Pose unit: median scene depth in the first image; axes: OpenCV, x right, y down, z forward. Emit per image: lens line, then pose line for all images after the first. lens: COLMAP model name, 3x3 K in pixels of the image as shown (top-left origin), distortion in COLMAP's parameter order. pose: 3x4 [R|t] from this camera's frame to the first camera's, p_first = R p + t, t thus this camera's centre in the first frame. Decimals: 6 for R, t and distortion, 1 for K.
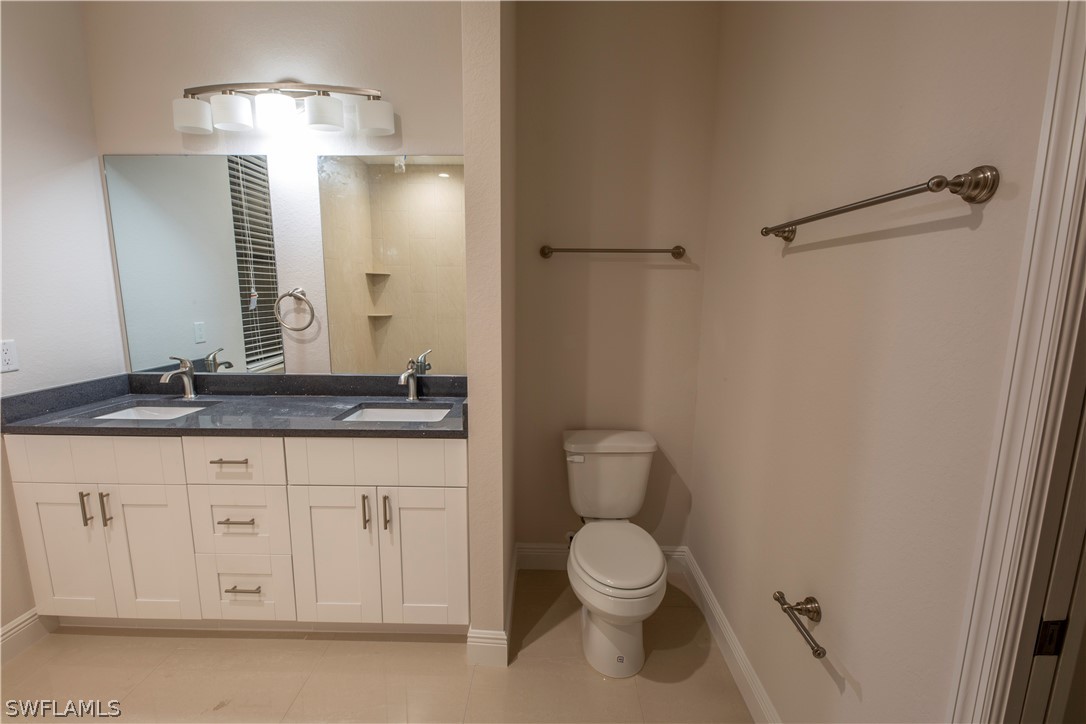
lens RADIAL K [[435.9, 0, 533.1], [0, 435.9, 364.9], [0, 0, 1]] dist [0.003675, -0.003766]
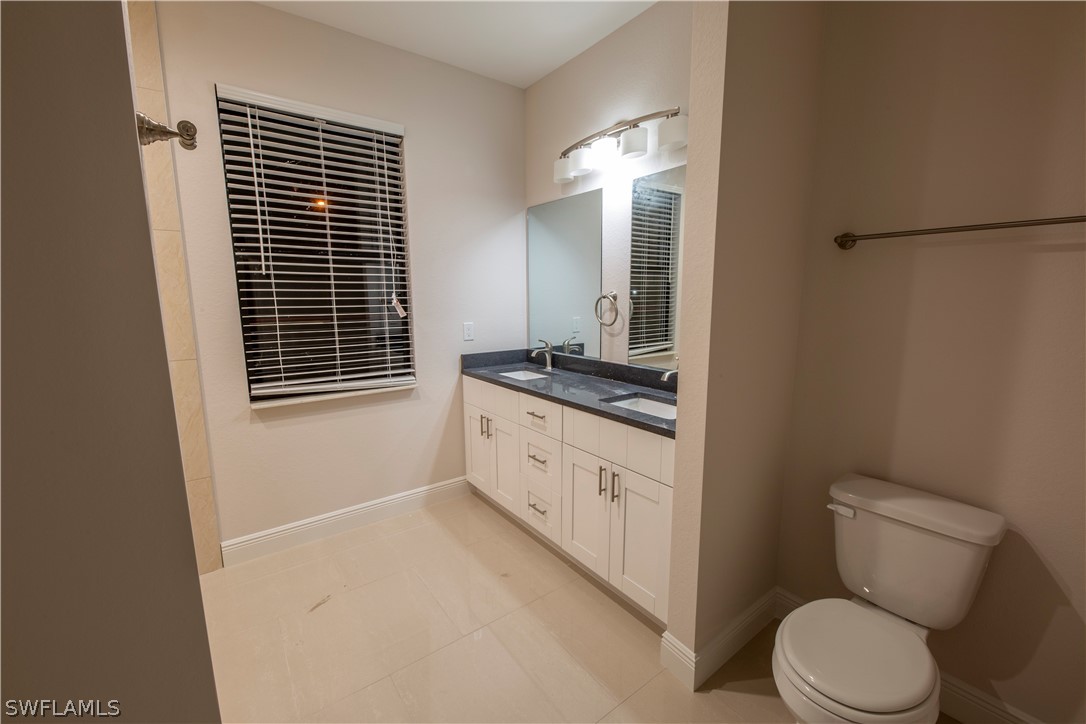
lens RADIAL K [[435.9, 0, 547.2], [0, 435.9, 361.9], [0, 0, 1]] dist [0.003675, -0.003766]
pose [[0.621090, 0.111197, -0.775811, 0.359436], [-0.115068, 0.992095, 0.050077, -0.022172], [0.775246, 0.058169, 0.628975, 0.111518]]
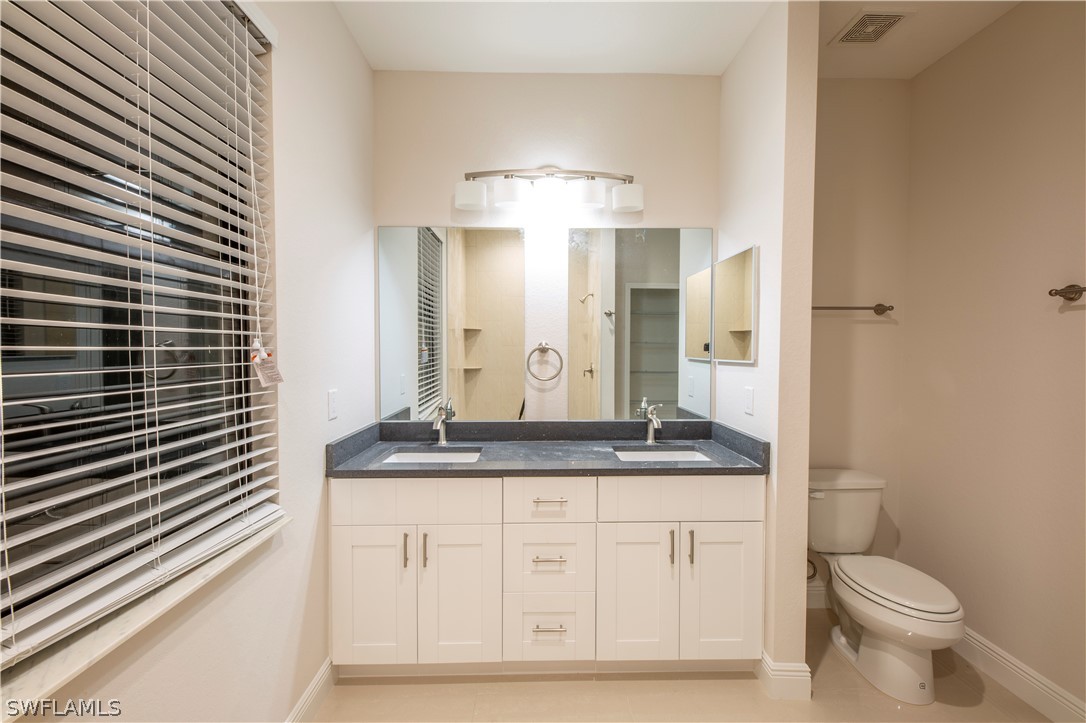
lens RADIAL K [[435.9, 0, 532.0], [0, 435.9, 364.0], [0, 0, 1]] dist [0.003675, -0.003766]
pose [[0.999339, -0.007205, 0.035641, -0.683012], [0.011598, 0.992134, -0.124640, 0.018722], [-0.034462, 0.124971, 0.991562, -0.097188]]
